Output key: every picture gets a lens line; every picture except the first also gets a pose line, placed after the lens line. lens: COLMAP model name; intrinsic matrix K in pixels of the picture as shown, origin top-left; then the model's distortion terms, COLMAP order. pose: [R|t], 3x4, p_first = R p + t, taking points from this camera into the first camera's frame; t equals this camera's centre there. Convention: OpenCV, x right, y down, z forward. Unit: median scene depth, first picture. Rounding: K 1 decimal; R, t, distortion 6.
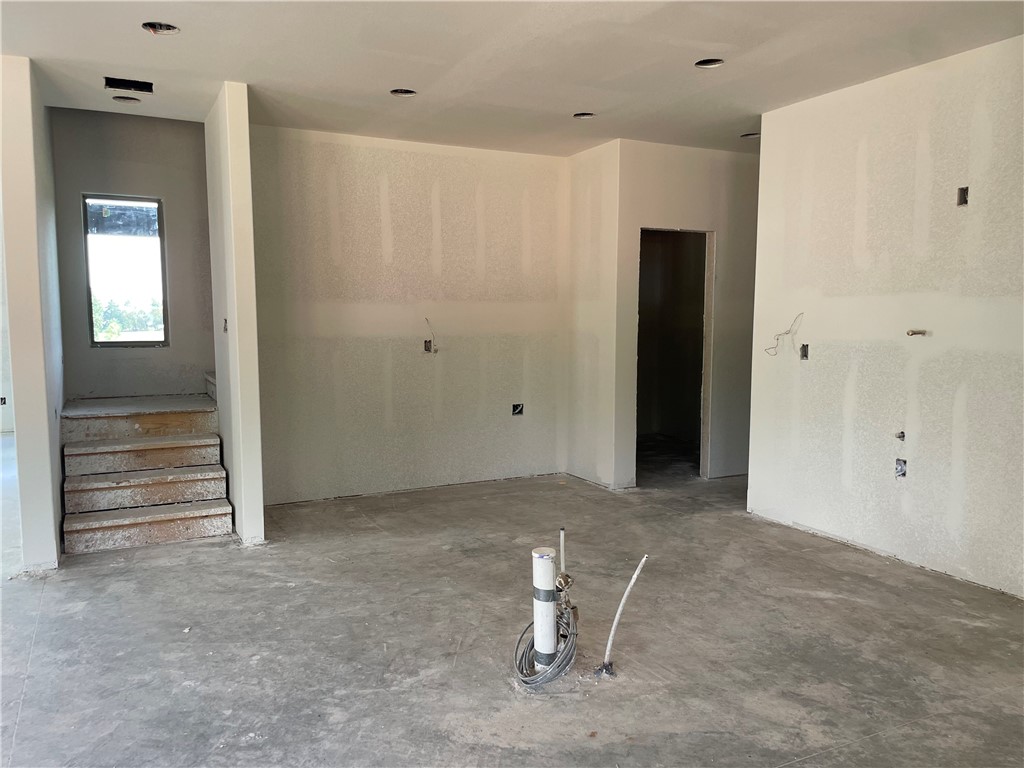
lens RADIAL K [[781.5, 0, 510.7], [0, 781.5, 381.8], [0, 0, 1]] dist [0.049542, -0.014127]
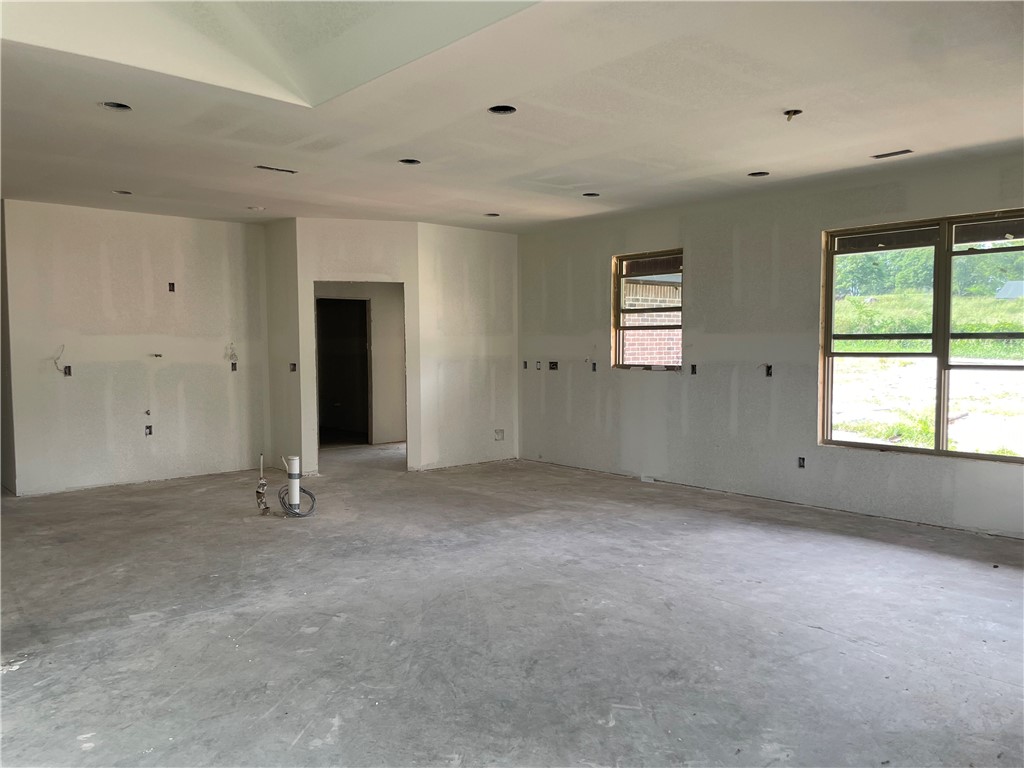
lens RADIAL K [[781.5, 0, 511.1], [0, 781.5, 385.4], [0, 0, 1]] dist [0.049542, -0.014127]
pose [[-0.273447, -0.043894, 0.960885, -1.618610], [0.090955, 0.993302, 0.071259, -0.051690], [-0.957577, 0.106883, -0.267623, 0.746256]]
